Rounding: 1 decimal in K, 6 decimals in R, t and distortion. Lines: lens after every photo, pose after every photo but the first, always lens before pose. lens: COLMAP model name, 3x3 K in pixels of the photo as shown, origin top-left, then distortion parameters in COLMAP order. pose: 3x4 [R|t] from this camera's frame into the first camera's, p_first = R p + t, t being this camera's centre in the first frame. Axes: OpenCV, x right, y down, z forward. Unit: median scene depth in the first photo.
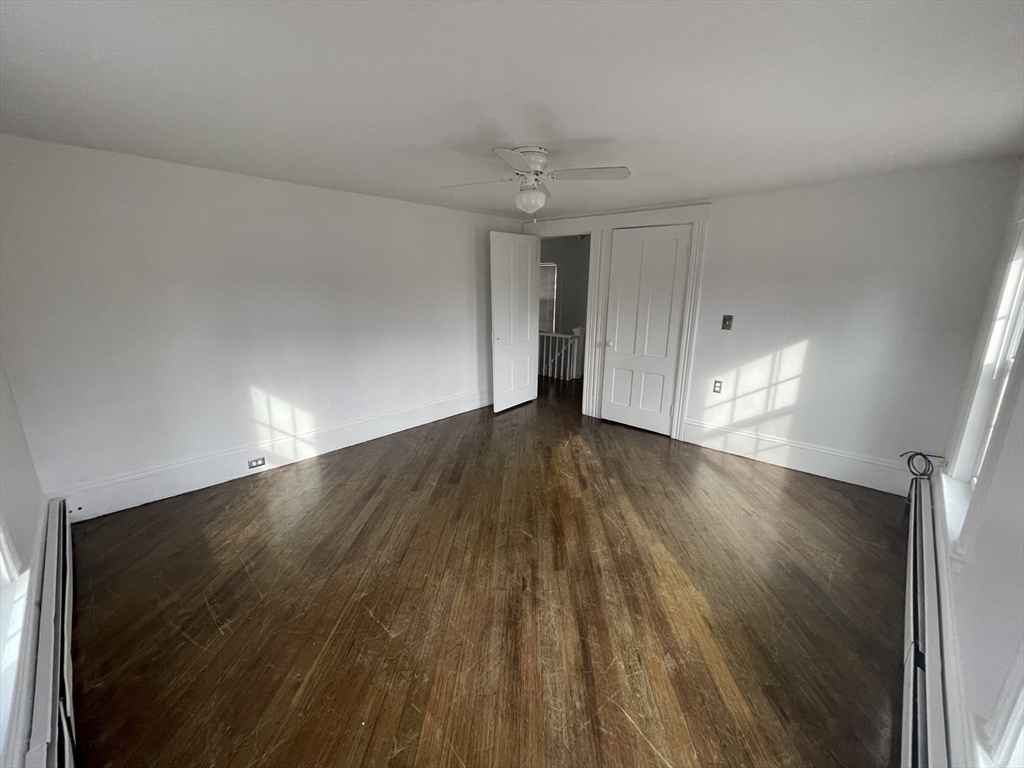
lens RADIAL K [[414.4, 0, 508.9], [0, 414.4, 380.7], [0, 0, 1]] dist [-0.000147, -0.000271]
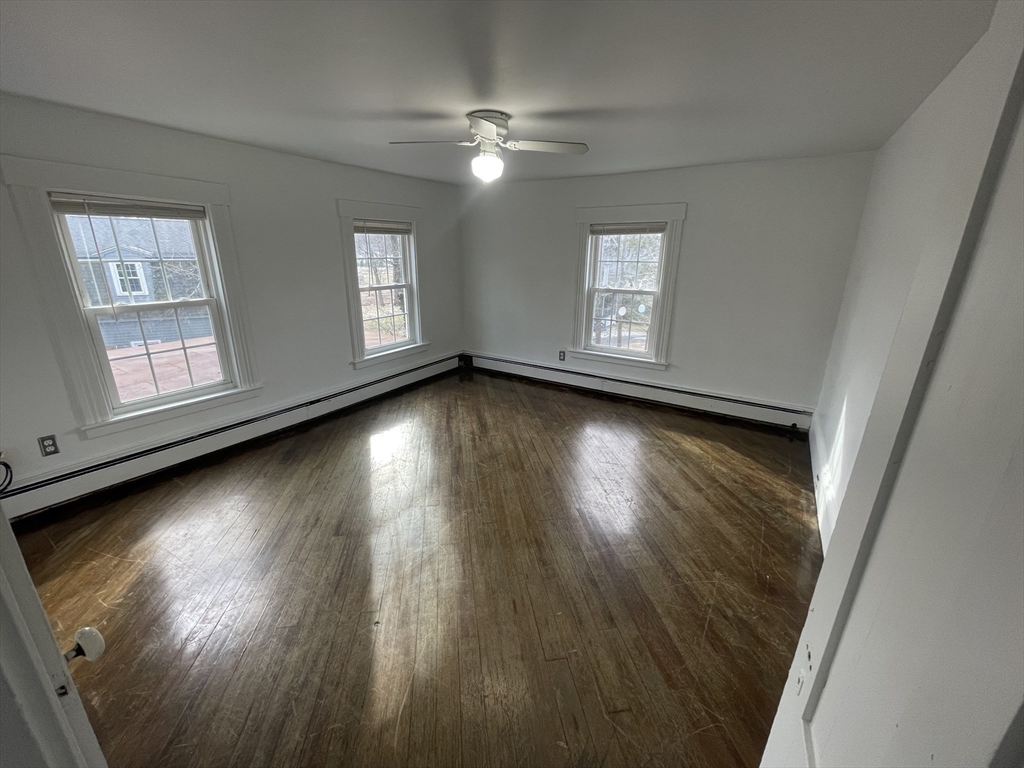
lens RADIAL K [[414.4, 0, 508.9], [0, 414.4, 380.7], [0, 0, 1]] dist [-0.000147, -0.000271]
pose [[-0.981207, 0.038555, -0.189067, 0.133536], [-0.065742, 0.854414, 0.515417, -0.330544], [0.181414, 0.518161, -0.835822, 1.344596]]
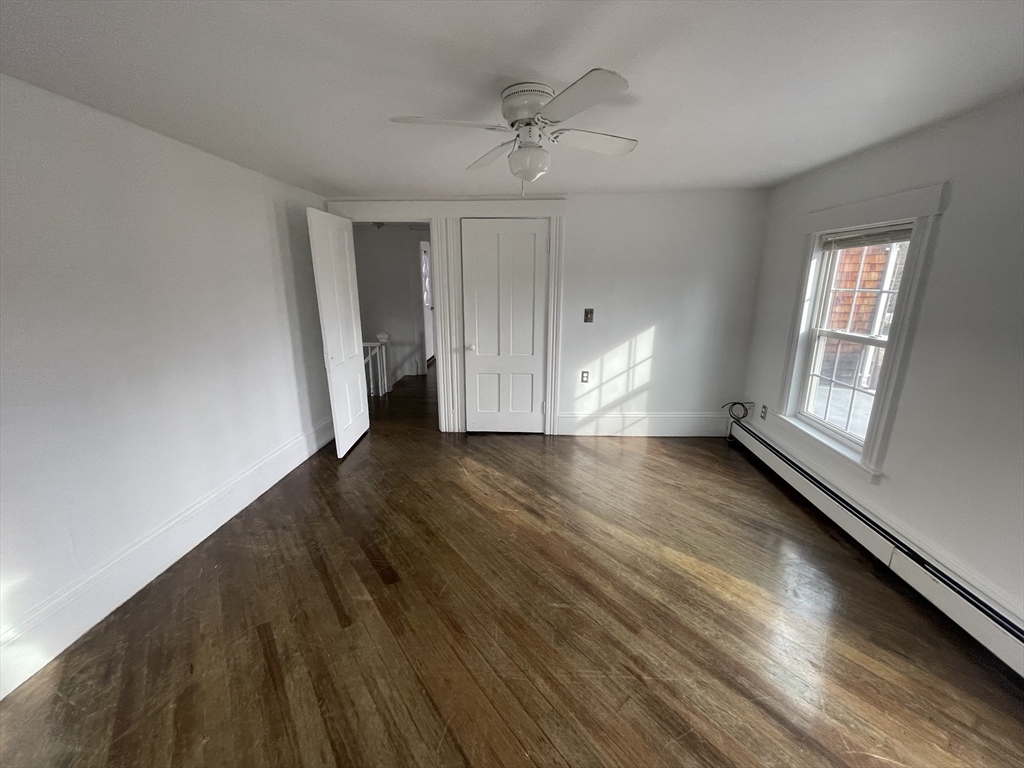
lens RADIAL K [[414.4, 0, 508.9], [0, 414.4, 380.7], [0, 0, 1]] dist [-0.000147, -0.000271]
pose [[0.769520, -0.160934, 0.618012, -0.310367], [0.157405, 0.985668, 0.060680, -0.073069], [-0.618920, 0.050584, 0.783823, 0.307407]]
